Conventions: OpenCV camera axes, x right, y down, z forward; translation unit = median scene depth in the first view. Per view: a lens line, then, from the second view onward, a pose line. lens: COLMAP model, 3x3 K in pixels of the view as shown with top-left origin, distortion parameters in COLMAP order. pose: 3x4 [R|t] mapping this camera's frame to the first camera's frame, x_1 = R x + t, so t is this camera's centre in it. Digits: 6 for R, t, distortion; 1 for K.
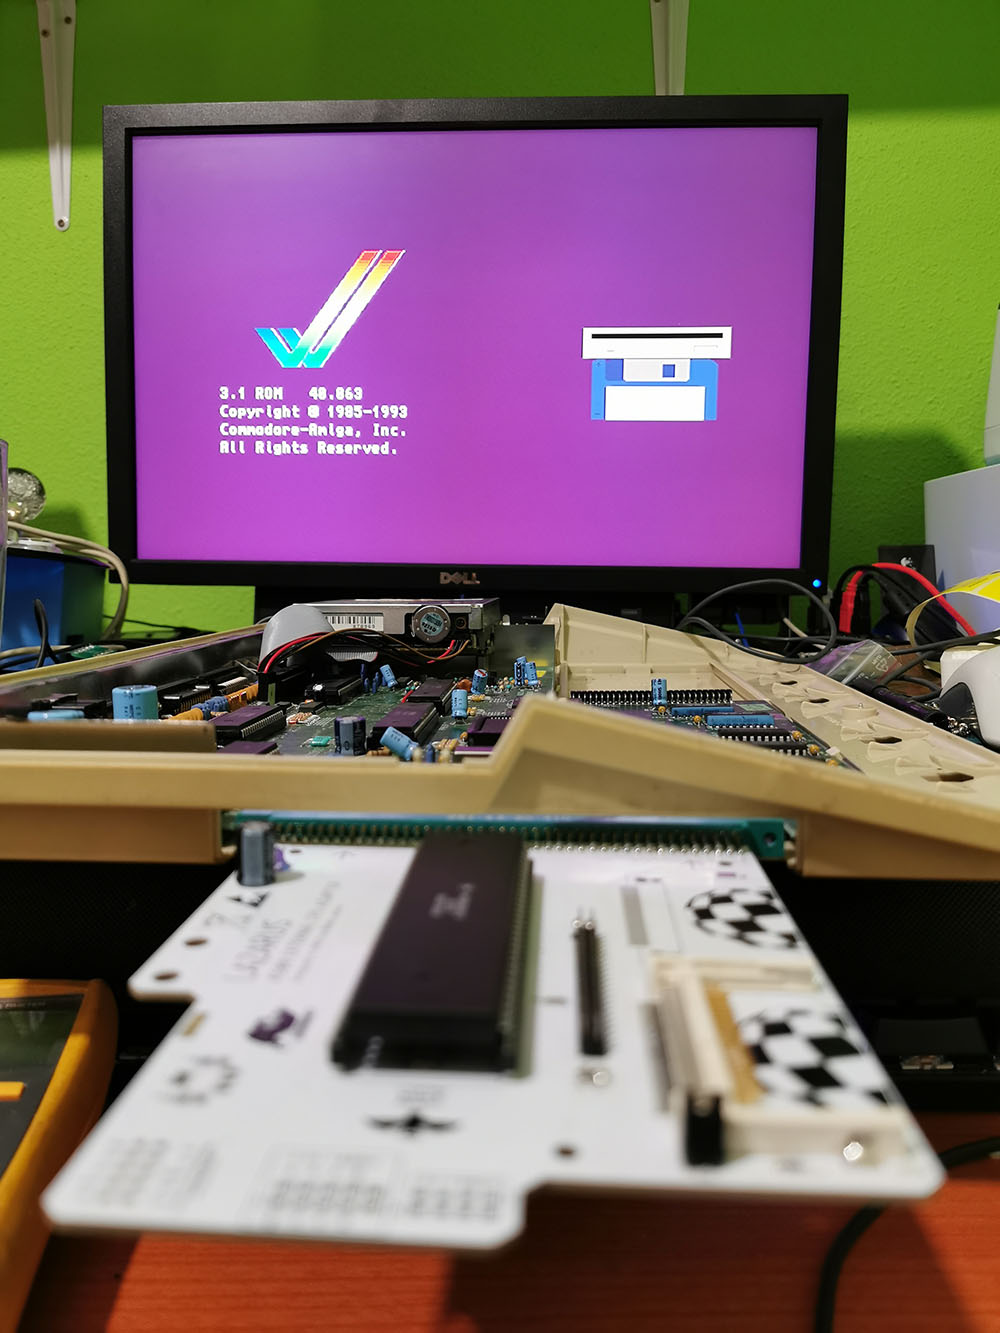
lens RADIAL K [[1076.8, 0, 500.0], [0, 1076.8, 666.5], [0, 0, 1]] dist [0.003377, 0.001272]
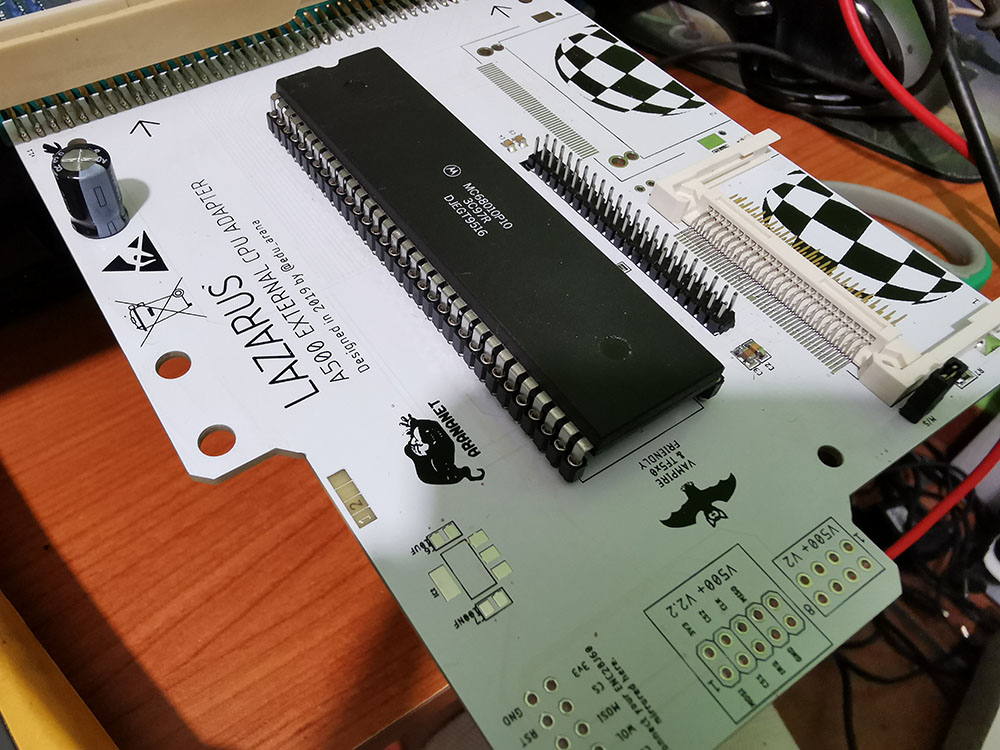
lens RADIAL K [[811.7, 0, 500.0], [0, 811.7, 375.0], [0, 0, 1]] dist [-0.008069, -0.003344]
pose [[0.788092, -0.472809, 0.394160, -0.307655], [0.045187, 0.683040, 0.728982, -0.142578], [-0.613896, -0.556694, 0.559663, 0.489804]]
